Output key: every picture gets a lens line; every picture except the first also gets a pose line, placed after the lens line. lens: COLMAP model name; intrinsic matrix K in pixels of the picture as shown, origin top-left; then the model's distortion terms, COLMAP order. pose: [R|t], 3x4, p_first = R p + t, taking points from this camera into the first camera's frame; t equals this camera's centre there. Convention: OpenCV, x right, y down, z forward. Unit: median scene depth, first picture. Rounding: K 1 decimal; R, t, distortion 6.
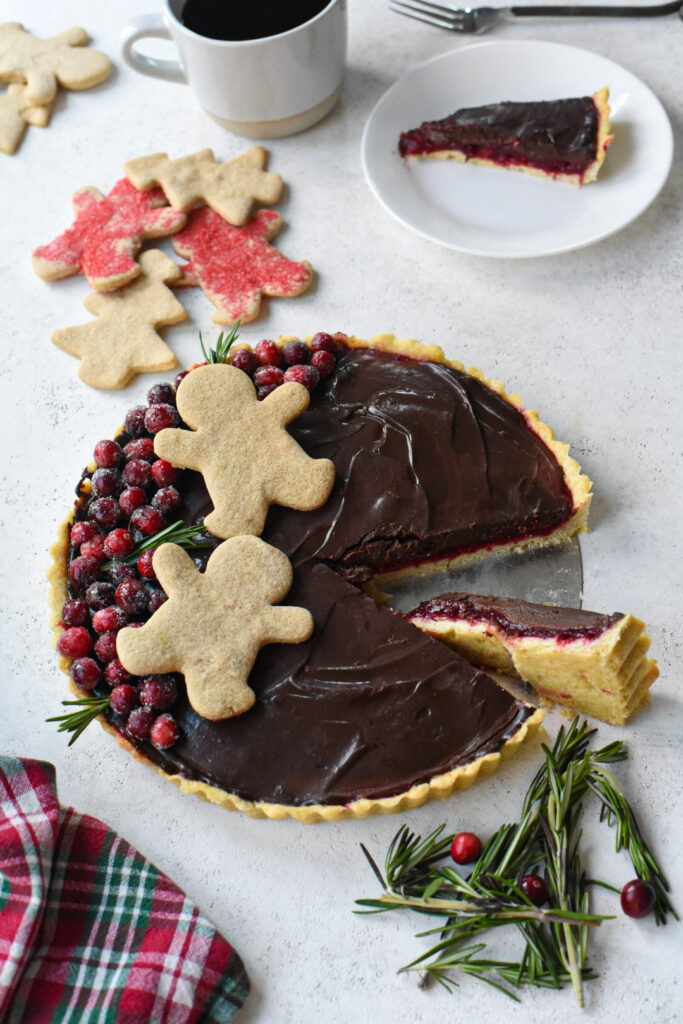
lens RADIAL K [[1509.0, 0, 315.3], [0, 1509.0, 511.7], [0, 0, 1]] dist [-0.190883, 0.184480]
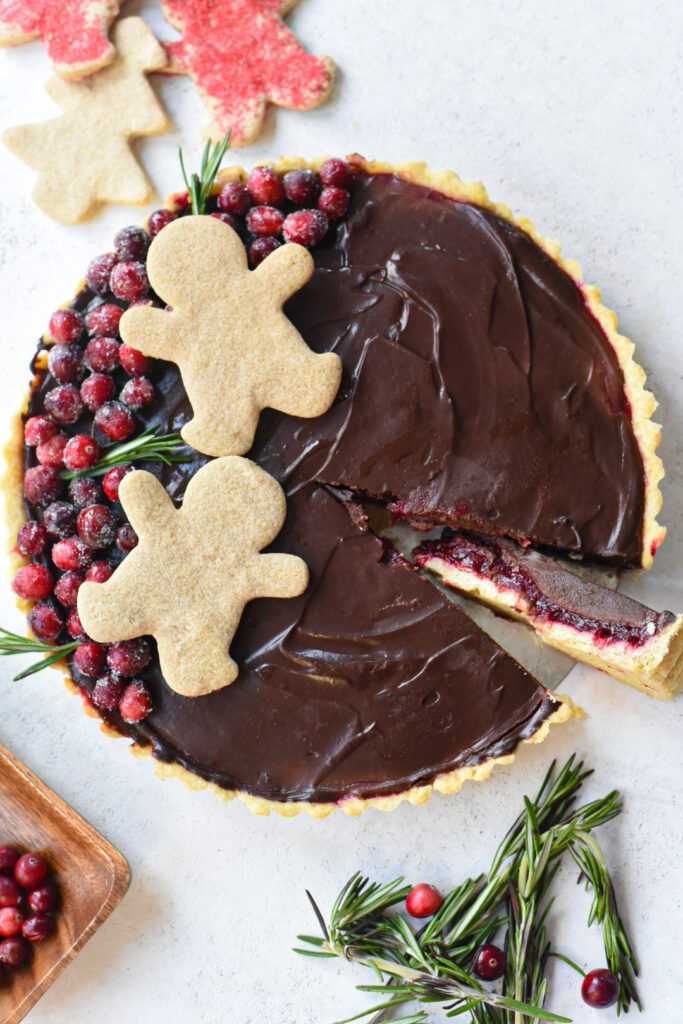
lens RADIAL K [[1509.0, 0, 315.3], [0, 1509.0, 511.7], [0, 0, 1]] dist [-0.190883, 0.184480]
pose [[0.998948, 0.029464, -0.035138, 0.029951], [-0.012261, 0.909989, 0.414452, -0.298063], [0.044186, -0.413585, 0.909393, 0.234170]]
